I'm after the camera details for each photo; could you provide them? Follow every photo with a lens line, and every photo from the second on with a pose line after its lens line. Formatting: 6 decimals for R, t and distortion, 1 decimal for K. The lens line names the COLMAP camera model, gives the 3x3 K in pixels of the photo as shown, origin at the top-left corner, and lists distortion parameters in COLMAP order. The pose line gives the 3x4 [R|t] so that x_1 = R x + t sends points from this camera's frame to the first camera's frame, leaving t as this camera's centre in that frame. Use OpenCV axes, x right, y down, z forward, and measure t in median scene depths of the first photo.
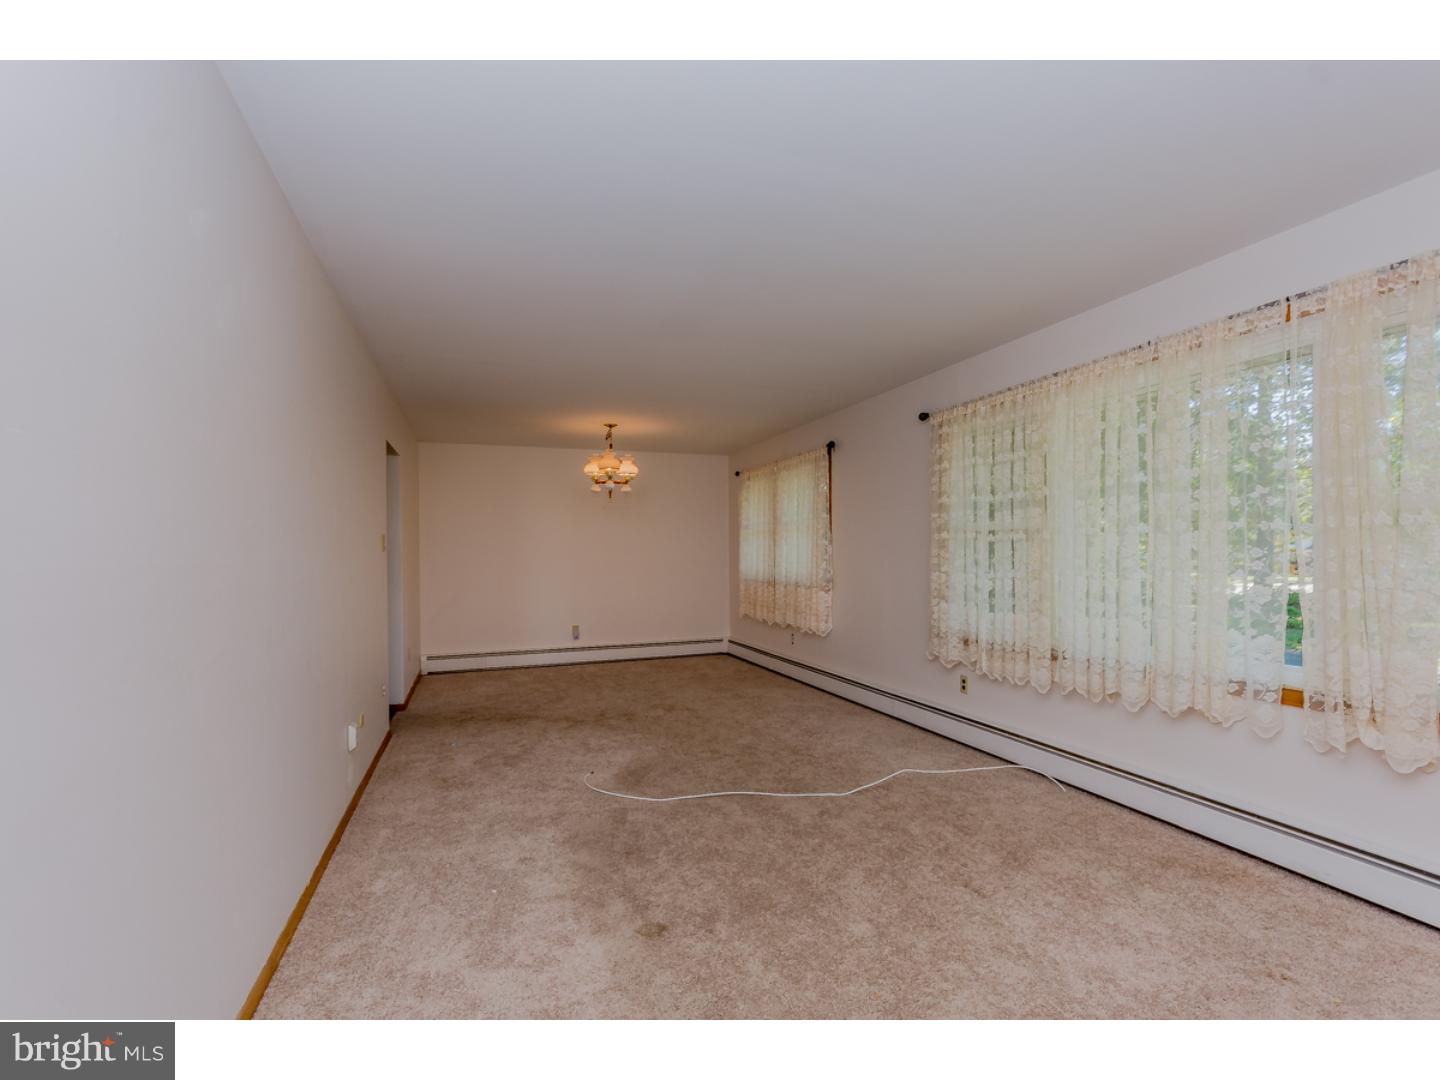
lens RADIAL K [[631.1, 0, 718.7], [0, 631.1, 547.4], [0, 0, 1]] dist [0.001903, 0.000375]
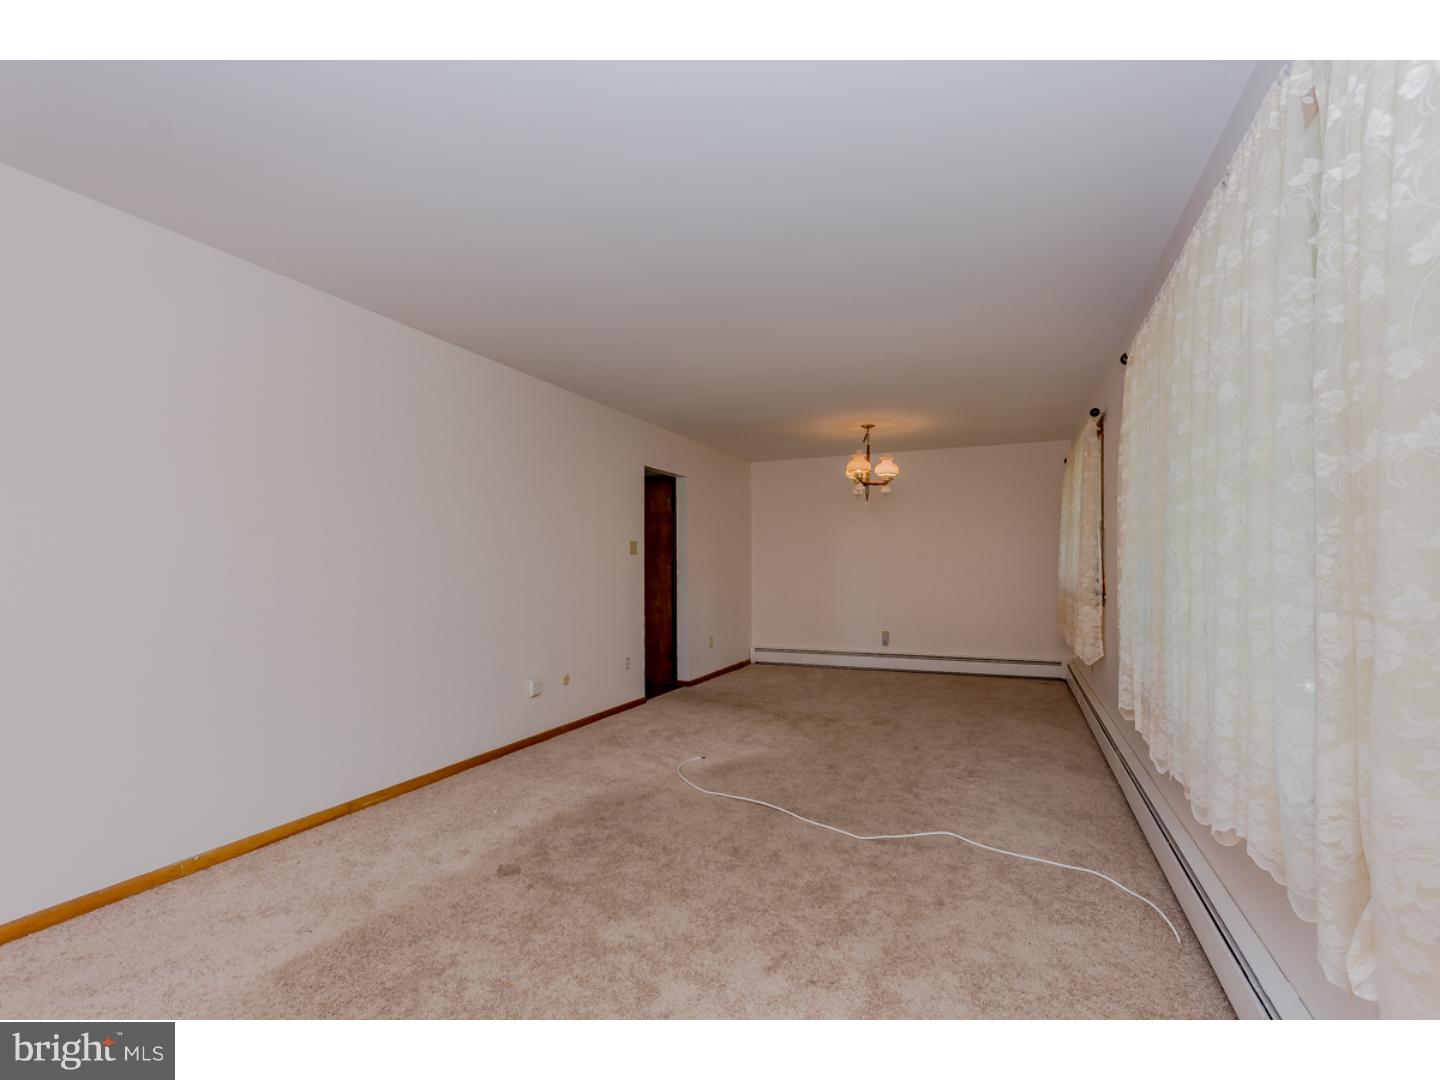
lens RADIAL K [[631.1, 0, 718.7], [0, 631.1, 547.4], [0, 0, 1]] dist [0.001903, 0.000375]
pose [[0.734986, -0.014587, -0.677925, 0.319885], [0.006781, 0.999877, -0.014162, 0.006553], [0.678048, 0.005811, 0.734995, 0.124990]]
